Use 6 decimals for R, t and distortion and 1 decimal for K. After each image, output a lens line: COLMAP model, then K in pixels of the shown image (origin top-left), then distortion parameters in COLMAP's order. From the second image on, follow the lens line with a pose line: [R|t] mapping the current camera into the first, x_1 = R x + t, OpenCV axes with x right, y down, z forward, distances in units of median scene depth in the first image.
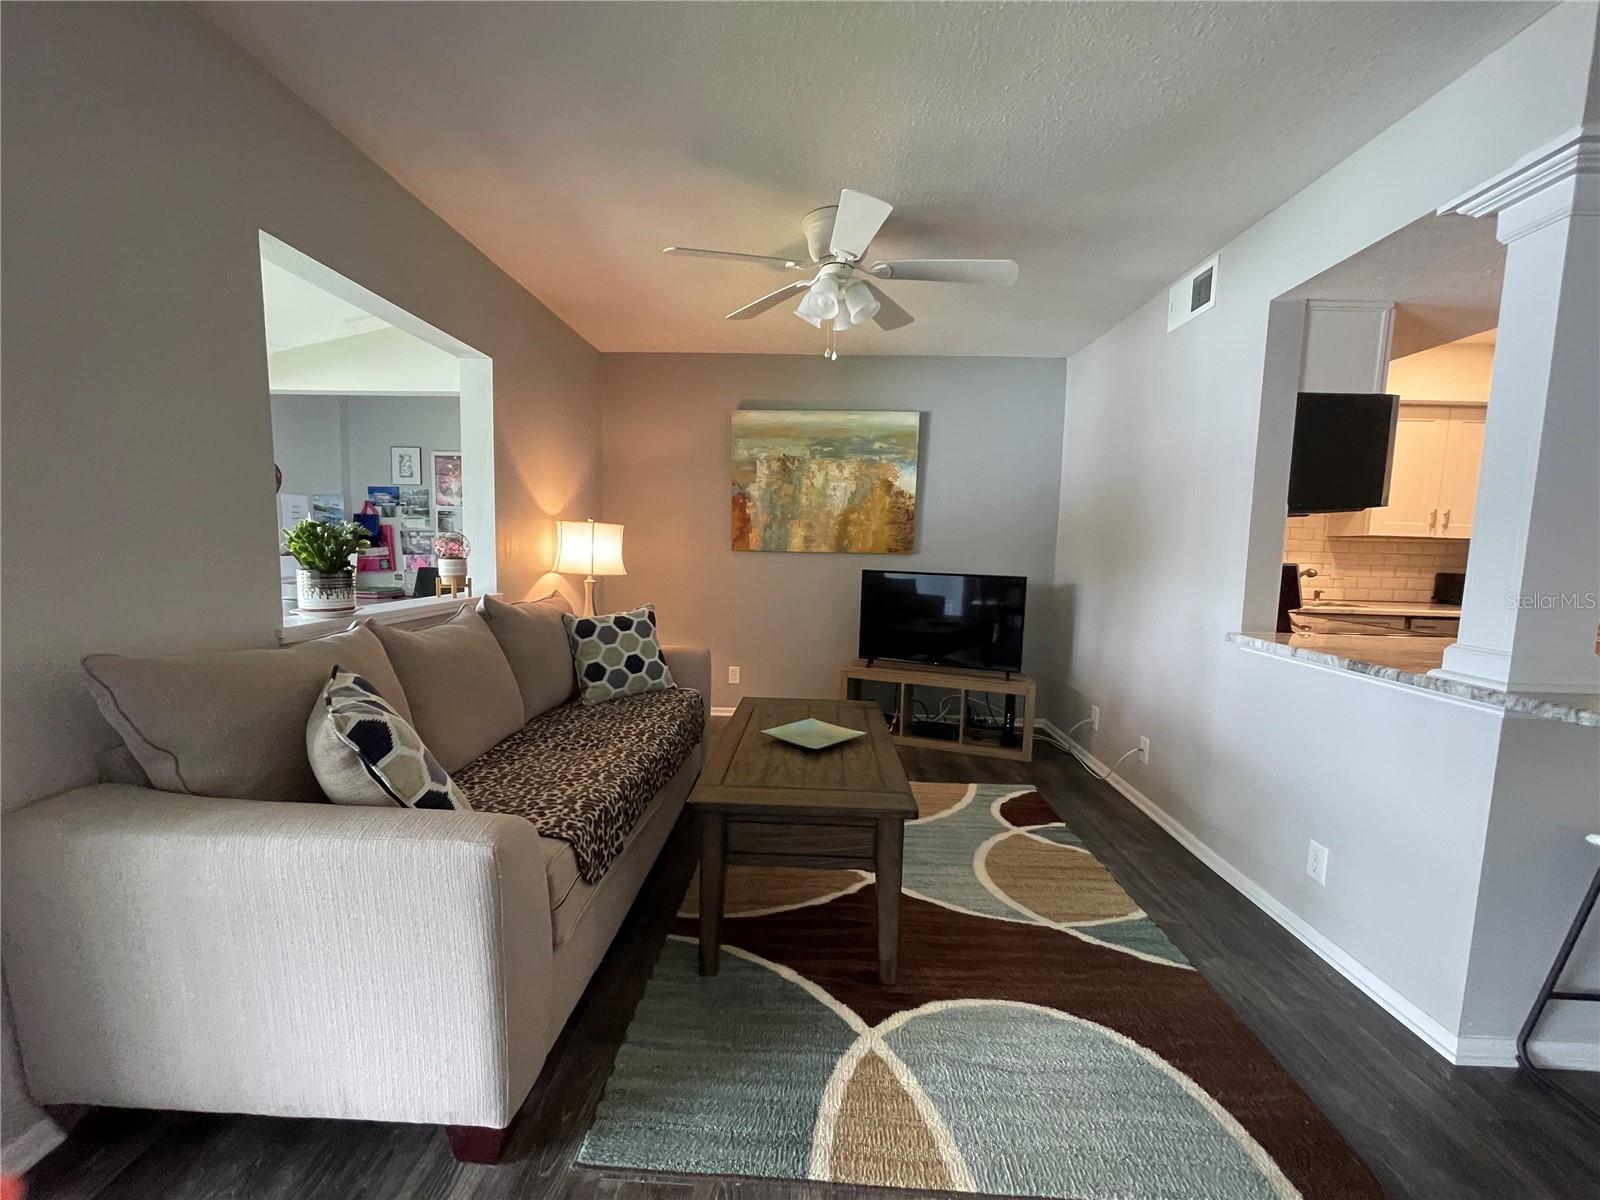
lens RADIAL K [[644.4, 0, 791.5], [0, 644.4, 607.3], [0, 0, 1]] dist [0.000575, 0.000530]
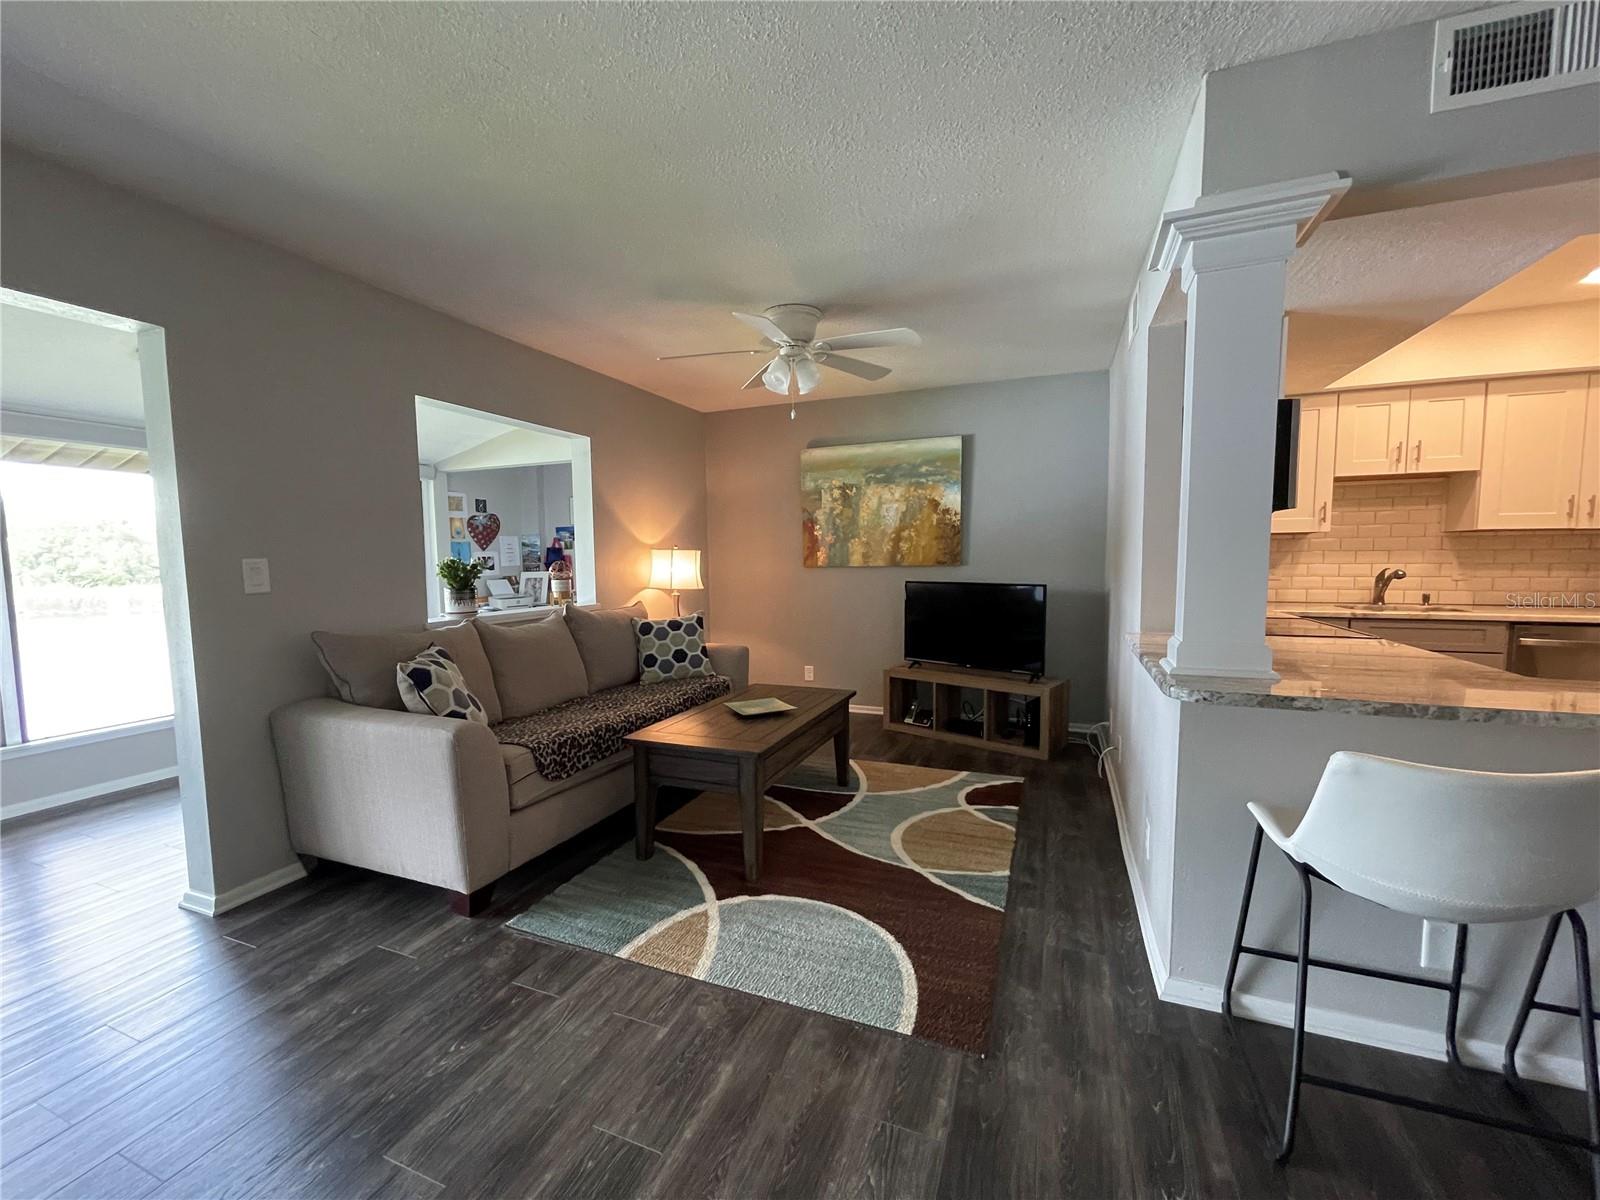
lens RADIAL K [[645.2, 0, 793.8], [0, 645.2, 606.6], [0, 0, 1]] dist [-0.000003, 0.000041]
pose [[0.941730, -0.007289, -0.336290, 0.325636], [-0.000586, 0.999728, -0.023309, 0.013428], [0.336368, 0.022147, 0.941470, -0.130917]]
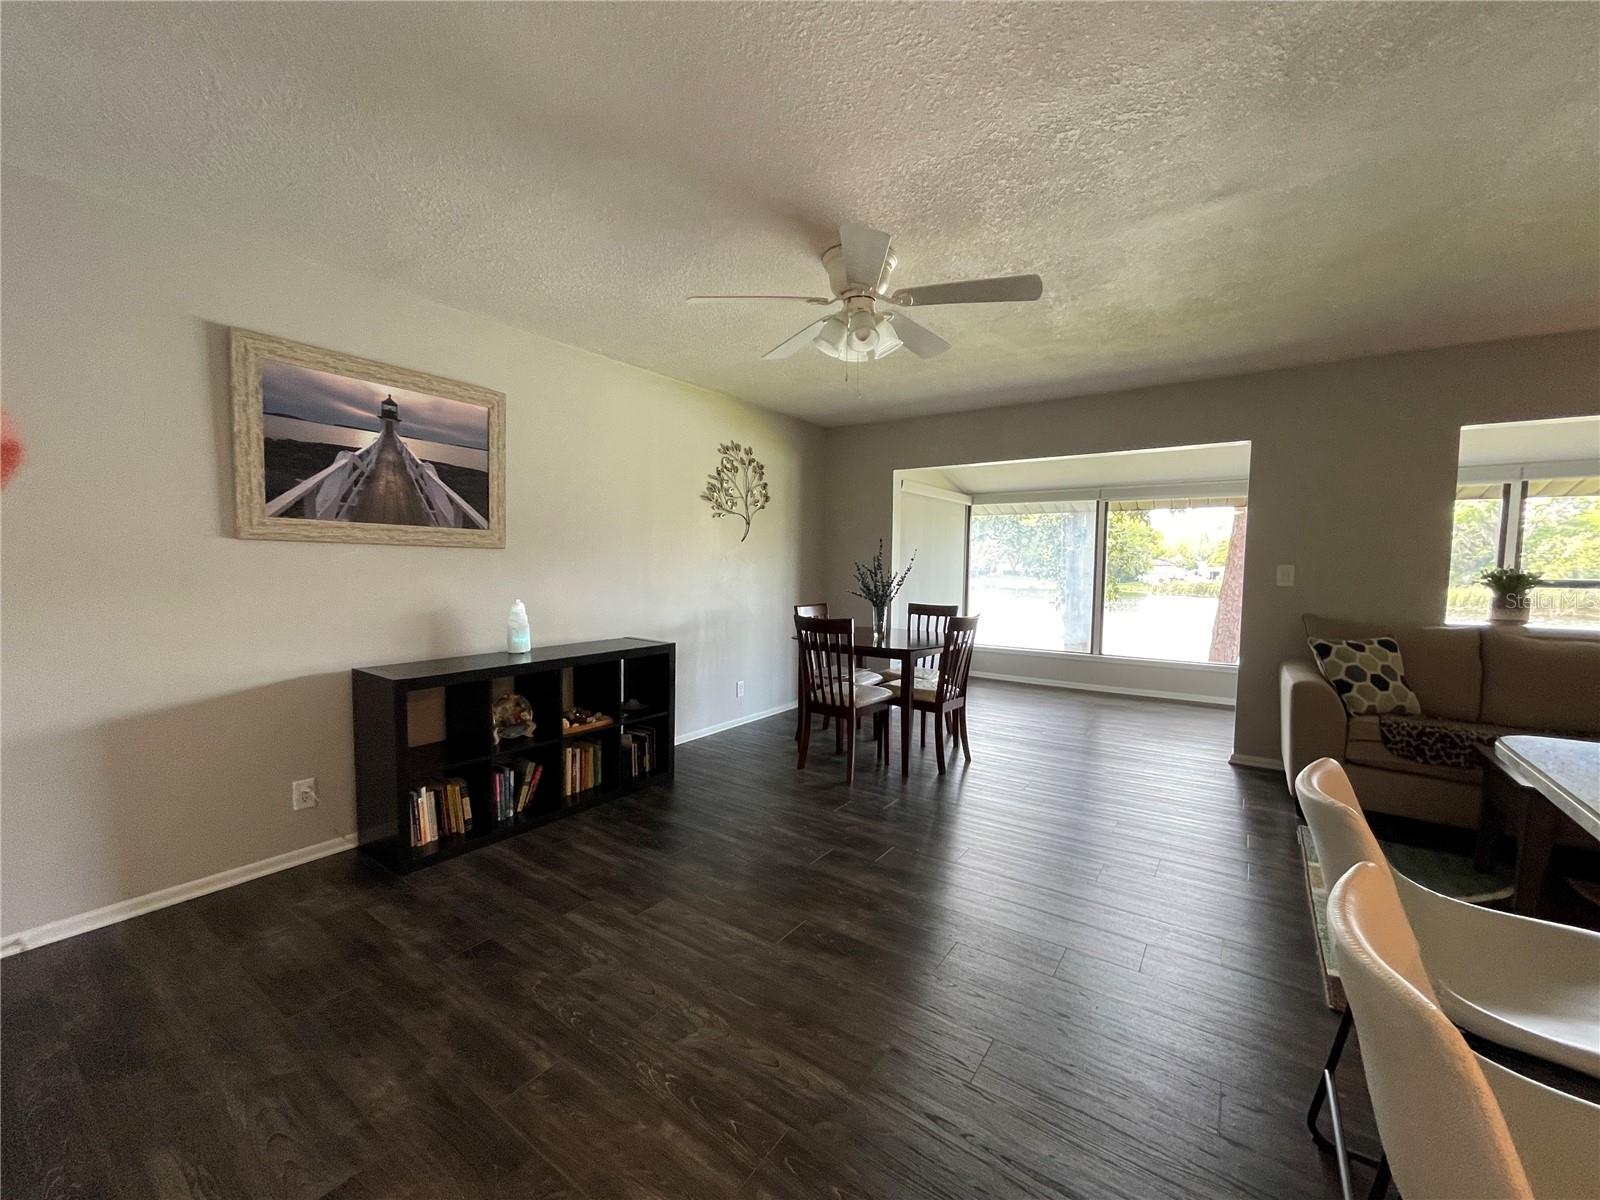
lens RADIAL K [[643.9, 0, 793.7], [0, 643.9, 601.8], [0, 0, 1]] dist [-0.000017, 0.000055]
pose [[-0.545359, 0.026926, -0.837770, 0.914933], [-0.104454, 0.989510, 0.099799, -0.011238], [0.831669, 0.141935, -0.536825, 0.187890]]
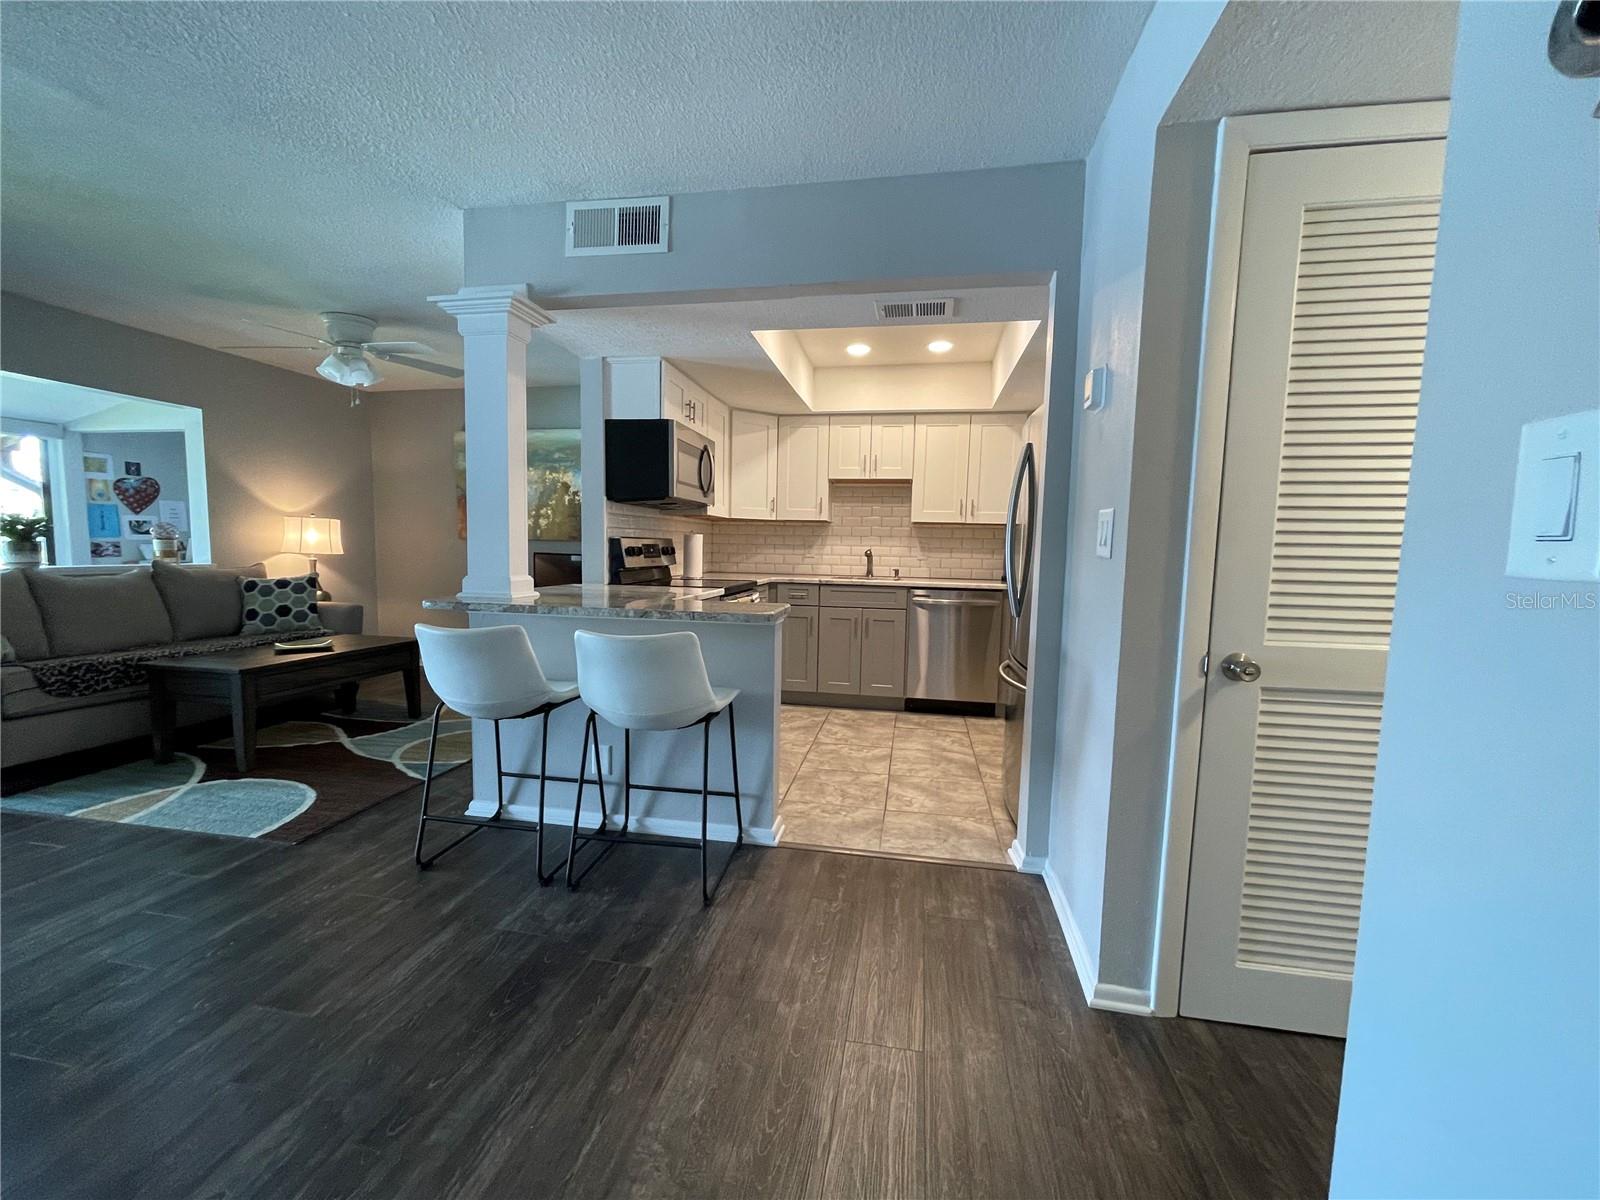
lens RADIAL K [[672.9, 0, 793.6], [0, 672.9, 609.0], [0, 0, 1]] dist [-0.001417, 0.000080]
pose [[0.989442, 0.009216, -0.144633, 0.876575], [-0.010572, 0.999907, -0.008609, 0.065229], [0.144541, 0.010047, 0.989448, -0.274800]]
